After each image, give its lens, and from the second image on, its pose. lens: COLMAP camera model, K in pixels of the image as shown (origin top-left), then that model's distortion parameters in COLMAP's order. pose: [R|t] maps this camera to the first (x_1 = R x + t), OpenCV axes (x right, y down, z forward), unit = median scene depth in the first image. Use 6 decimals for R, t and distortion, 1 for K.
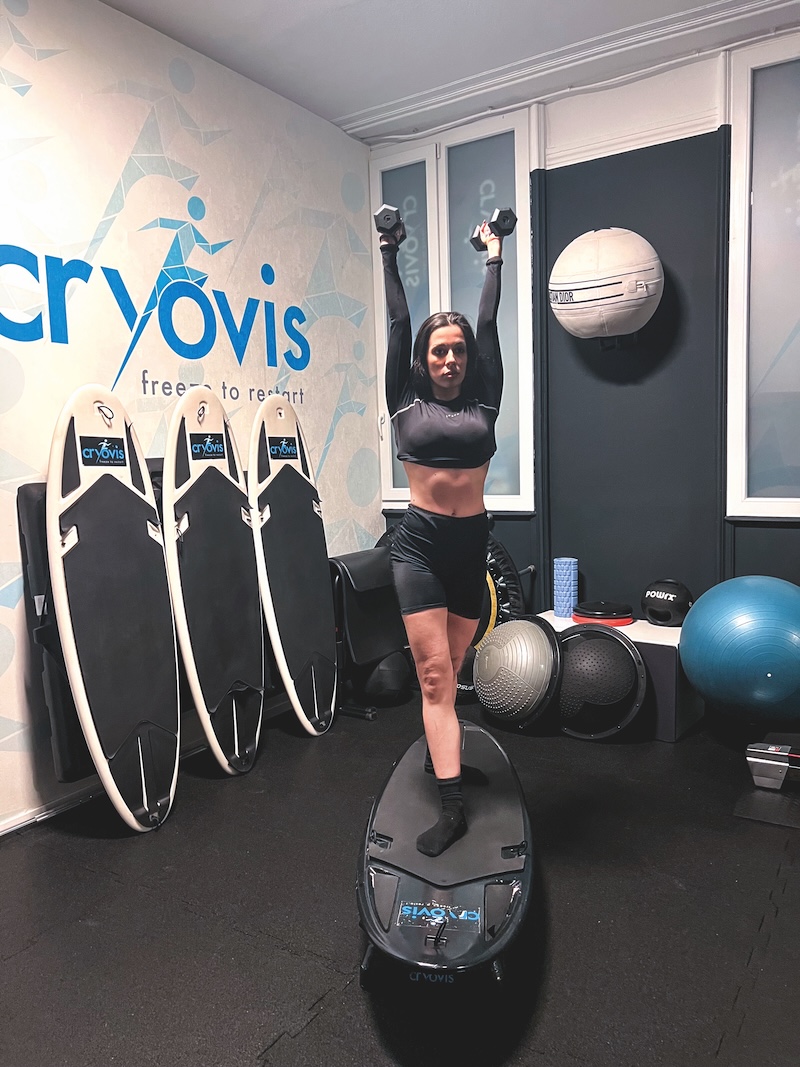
lens RADIAL K [[892.8, 0, 400.0], [0, 892.8, 533.5], [0, 0, 1]] dist [0.086753, -0.092446]
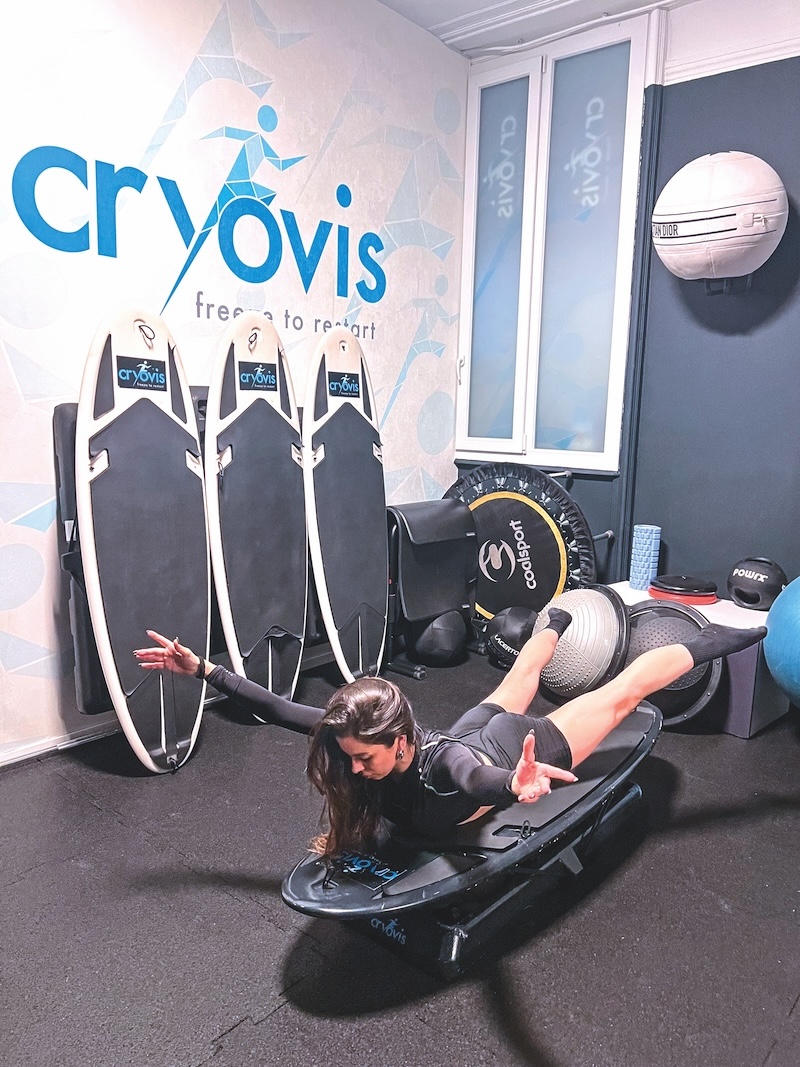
lens RADIAL K [[875.8, 0, 400.0], [0, 875.8, 533.5], [0, 0, 1]] dist [0.072823, -0.072720]
pose [[0.988965, 0.079288, -0.125147, 0.055927], [-0.072339, 0.995626, 0.059129, 0.001023], [0.129288, -0.049423, 0.990375, 0.091799]]
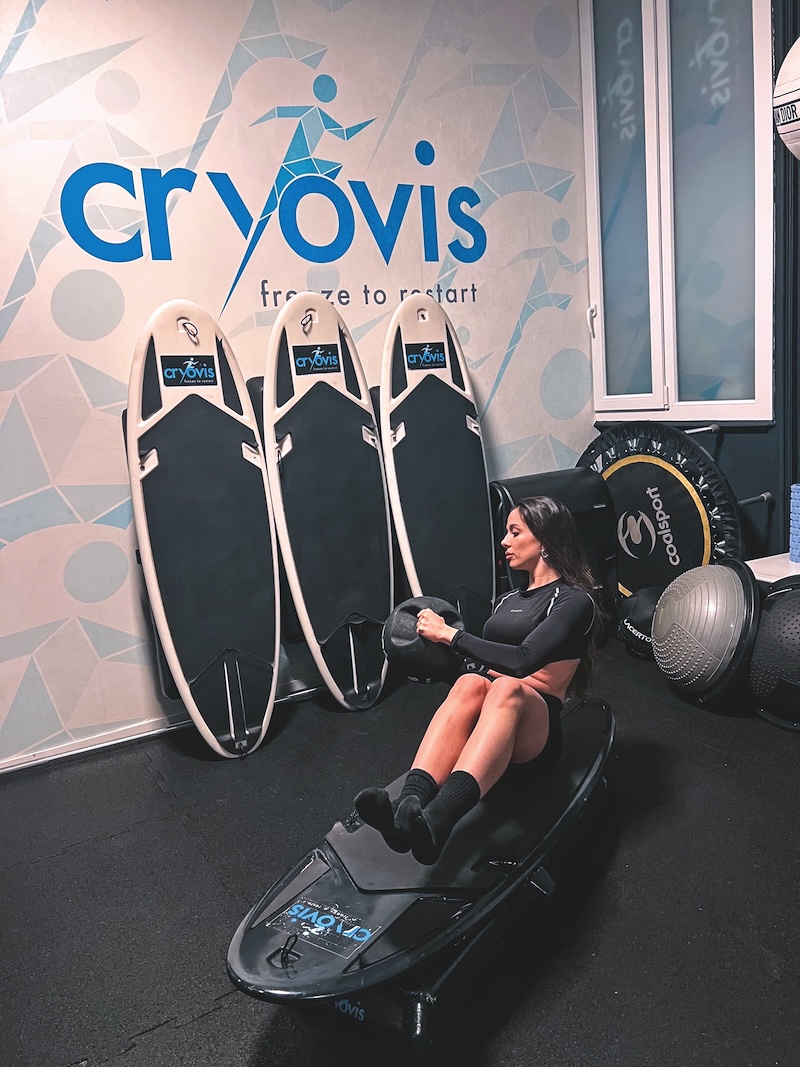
lens RADIAL K [[875.8, 0, 400.0], [0, 875.8, 533.5], [0, 0, 1]] dist [0.072823, -0.072720]
pose [[0.879089, 0.042967, -0.474718, 0.271378], [0.006645, 0.994727, 0.102338, -0.010470], [0.476612, -0.093119, 0.874168, 0.220452]]
